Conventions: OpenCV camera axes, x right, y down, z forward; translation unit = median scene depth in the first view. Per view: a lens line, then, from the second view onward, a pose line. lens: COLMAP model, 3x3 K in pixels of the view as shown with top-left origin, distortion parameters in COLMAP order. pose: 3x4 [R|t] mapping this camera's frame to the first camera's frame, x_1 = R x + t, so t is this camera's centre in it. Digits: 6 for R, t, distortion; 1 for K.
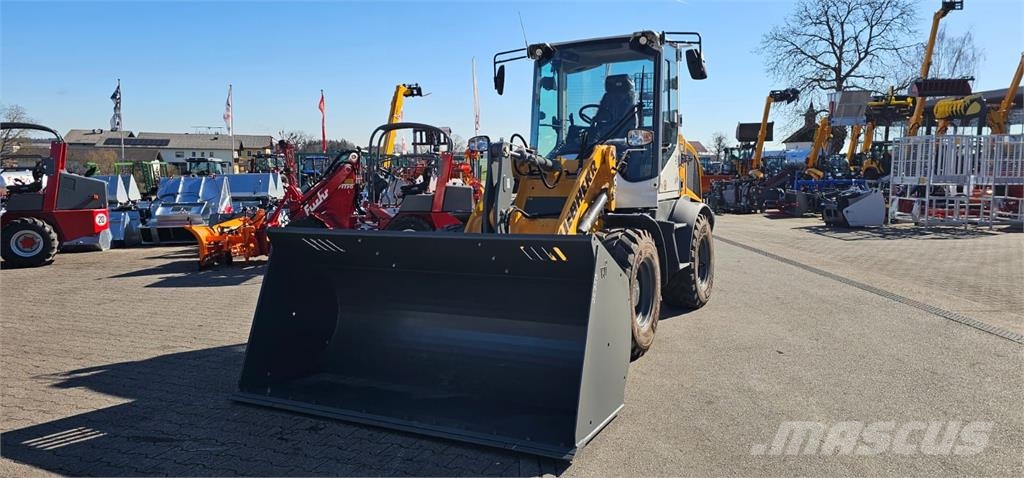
lens RADIAL K [[681.9, 0, 524.4], [0, 681.9, 234.3], [0, 0, 1]] dist [0.080877, -0.075294]
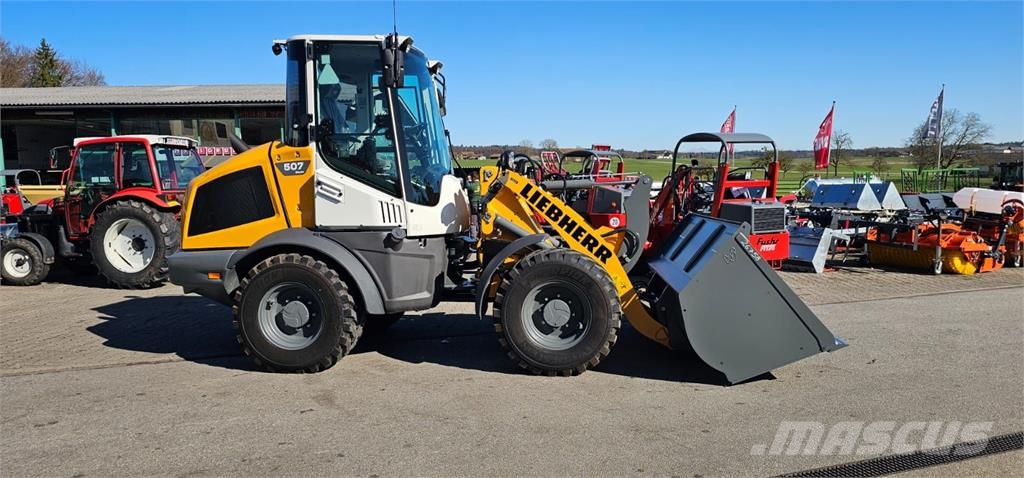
lens RADIAL K [[681.9, 0, 526.7], [0, 681.9, 240.4], [0, 0, 1]] dist [0.080877, -0.075294]
pose [[0.322392, 0.085183, -0.942766, 0.204526], [-0.082015, 0.994711, 0.061830, -0.018707], [0.943047, 0.057388, 0.327673, 0.157344]]
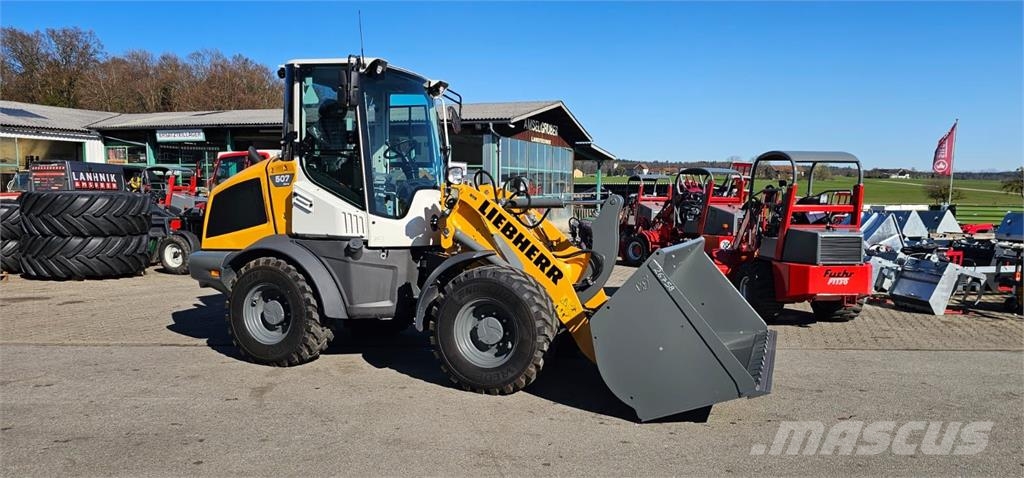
lens RADIAL K [[681.9, 0, 526.1], [0, 681.9, 254.1], [0, 0, 1]] dist [0.080877, -0.075294]
pose [[0.032477, 0.090833, -0.995336, 0.214675], [-0.111486, 0.989976, 0.086706, -0.025034], [0.993235, 0.108151, 0.042278, 0.218788]]
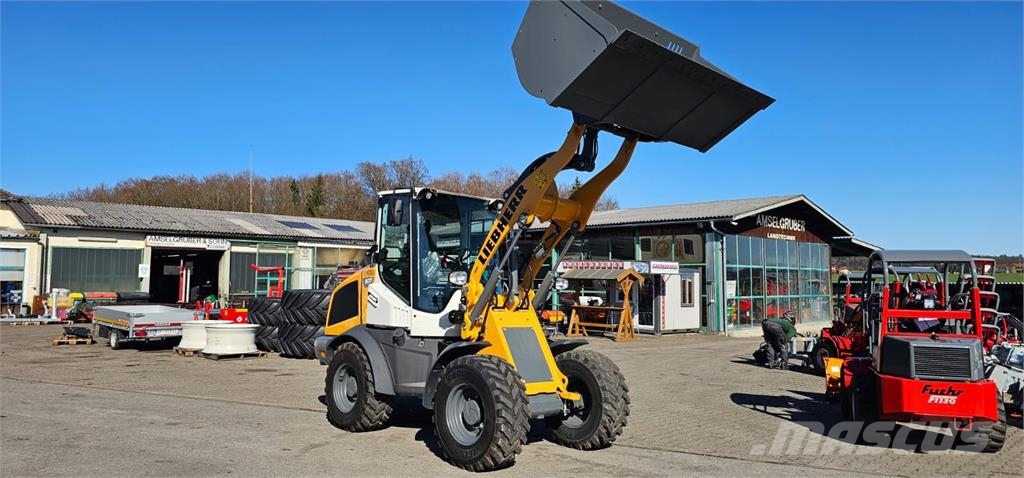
lens RADIAL K [[681.9, 0, 503.3], [0, 681.9, 226.9], [0, 0, 1]] dist [0.080877, -0.075294]
pose [[-0.396496, -0.084239, -0.914164, 0.228416], [-0.107490, 0.993192, -0.044900, -0.035136], [0.911722, 0.080461, -0.402851, 0.299491]]
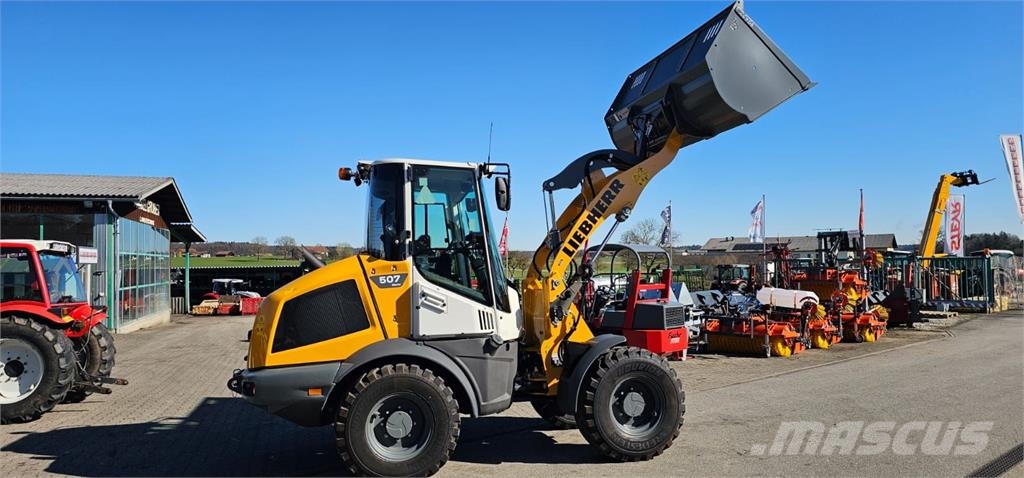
lens RADIAL K [[681.9, 0, 521.0], [0, 681.9, 237.4], [0, 0, 1]] dist [0.080877, -0.075294]
pose [[0.642081, -0.047619, -0.765157, 0.181465], [-0.059259, 0.992000, -0.111463, -0.014611], [0.764343, 0.116911, 0.634123, 0.068711]]
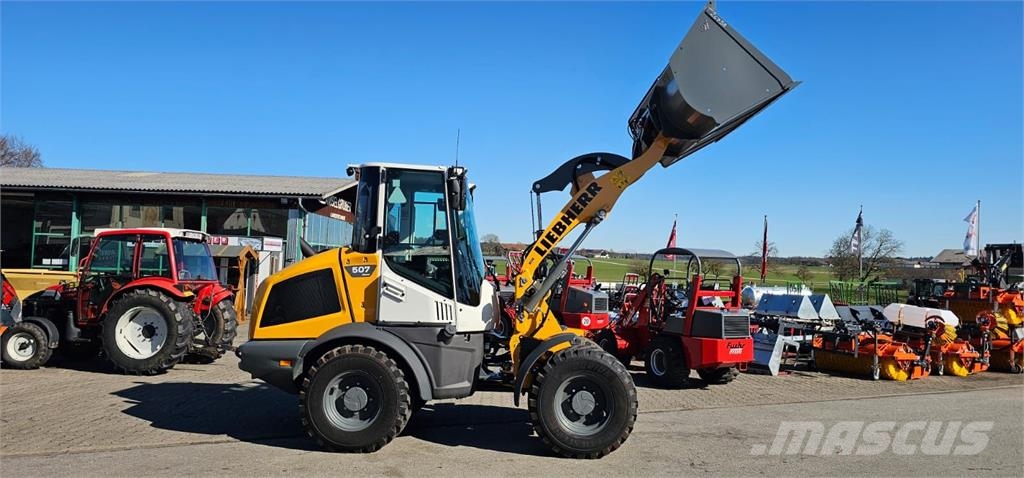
lens RADIAL K [[681.9, 0, 525.5], [0, 681.9, 227.2], [0, 0, 1]] dist [0.080877, -0.075294]
pose [[0.403995, -0.047642, -0.913520, 0.226537], [-0.116850, 0.987774, -0.103190, -0.018844], [0.907268, 0.148433, 0.393489, 0.120219]]
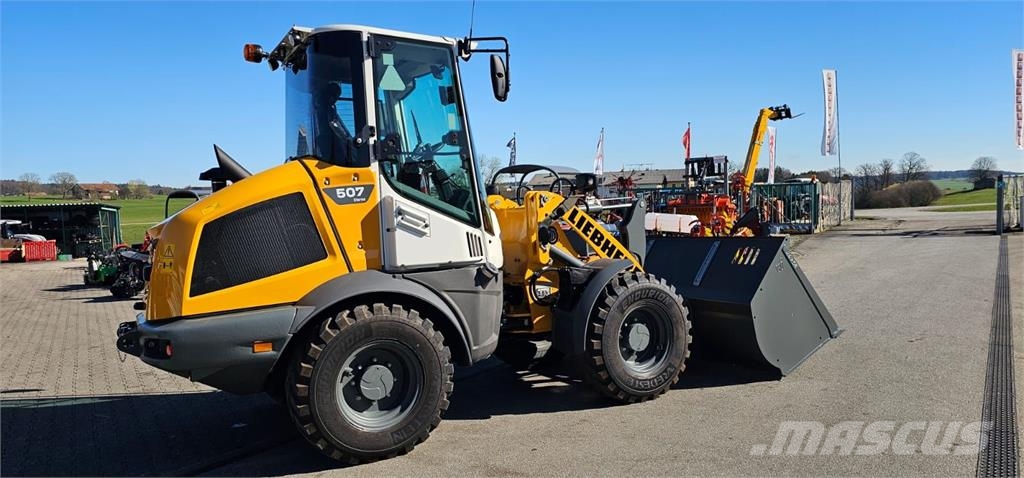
lens RADIAL K [[681.9, 0, 512.5], [0, 681.9, 247.3], [0, 0, 1]] dist [0.080877, -0.075294]
pose [[0.807132, 0.012182, -0.590246, 0.125110], [-0.026233, 0.999540, -0.015243, -0.009824], [0.589788, 0.027787, 0.807080, 0.069215]]
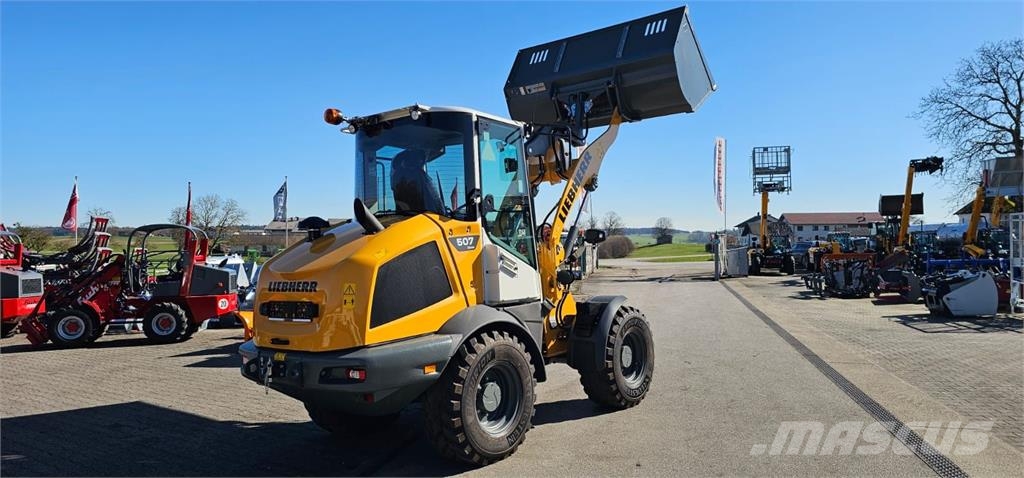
lens RADIAL K [[681.9, 0, 513.8], [0, 681.9, 241.2], [0, 0, 1]] dist [0.080877, -0.075294]
pose [[0.969215, -0.015836, -0.245708, 0.072155], [-0.009182, 0.994911, -0.100343, -0.005567], [0.246046, 0.099510, 0.964136, 0.004150]]
